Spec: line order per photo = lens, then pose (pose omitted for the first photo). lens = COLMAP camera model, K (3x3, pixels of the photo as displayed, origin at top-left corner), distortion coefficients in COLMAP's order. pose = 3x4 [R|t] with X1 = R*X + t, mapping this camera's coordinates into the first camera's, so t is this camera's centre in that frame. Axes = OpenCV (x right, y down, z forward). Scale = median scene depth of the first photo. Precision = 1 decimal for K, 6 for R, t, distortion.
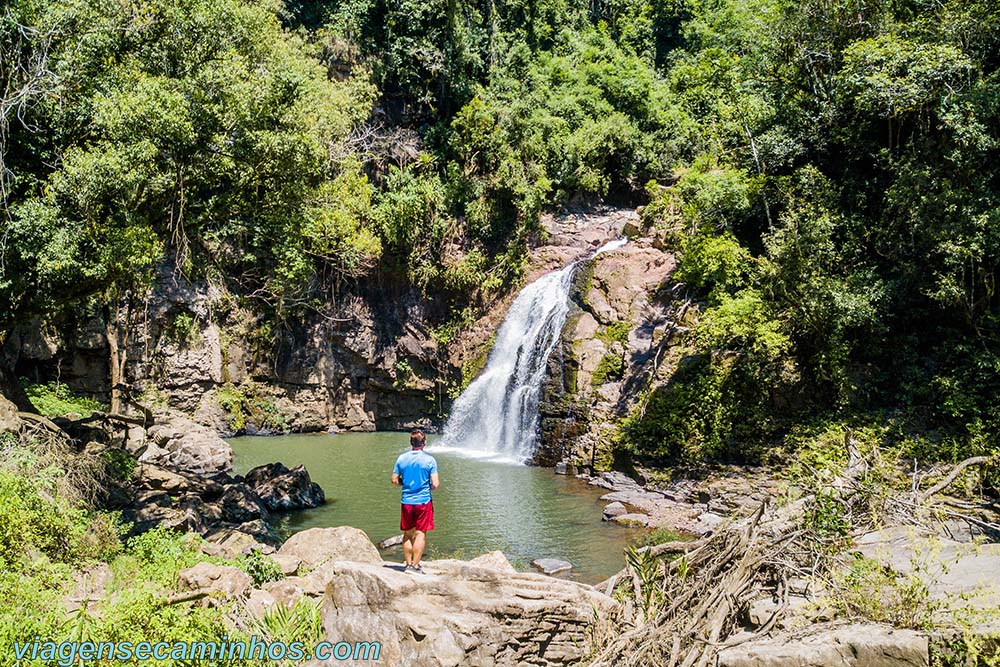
lens RADIAL K [[769.4, 0, 500.0], [0, 769.4, 333.5], [0, 0, 1]] dist [-0.001401, -0.002489]
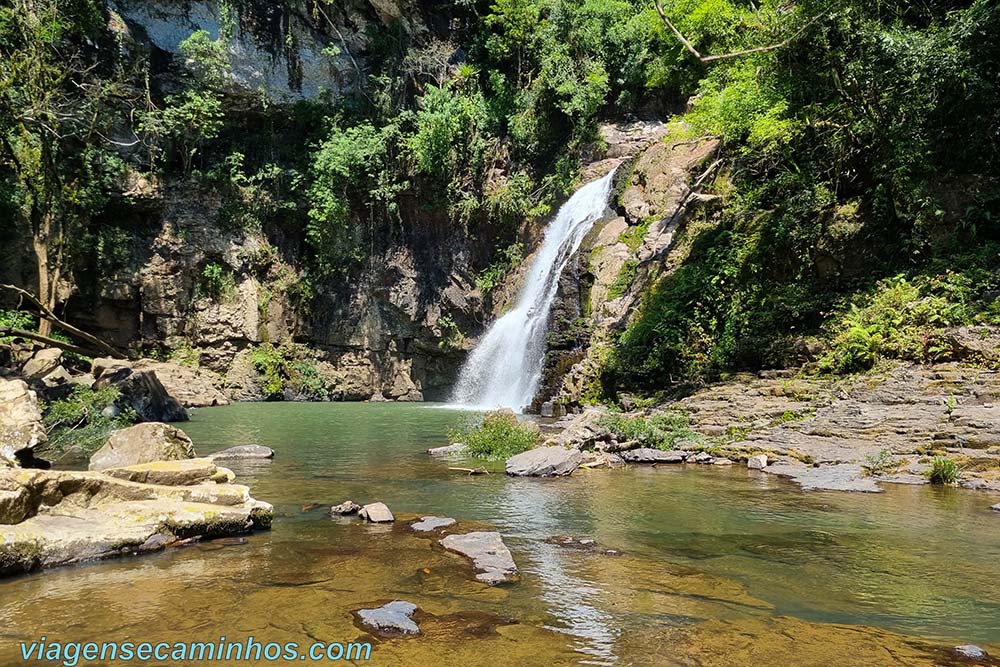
lens RADIAL K [[769.4, 0, 500.0], [0, 769.4, 333.5], [0, 0, 1]] dist [-0.001401, -0.002489]
pose [[0.959609, -0.010313, -0.281148, 0.172636], [-0.004600, 0.998619, -0.052329, 0.102775], [0.281300, 0.051509, 0.958237, 0.216057]]
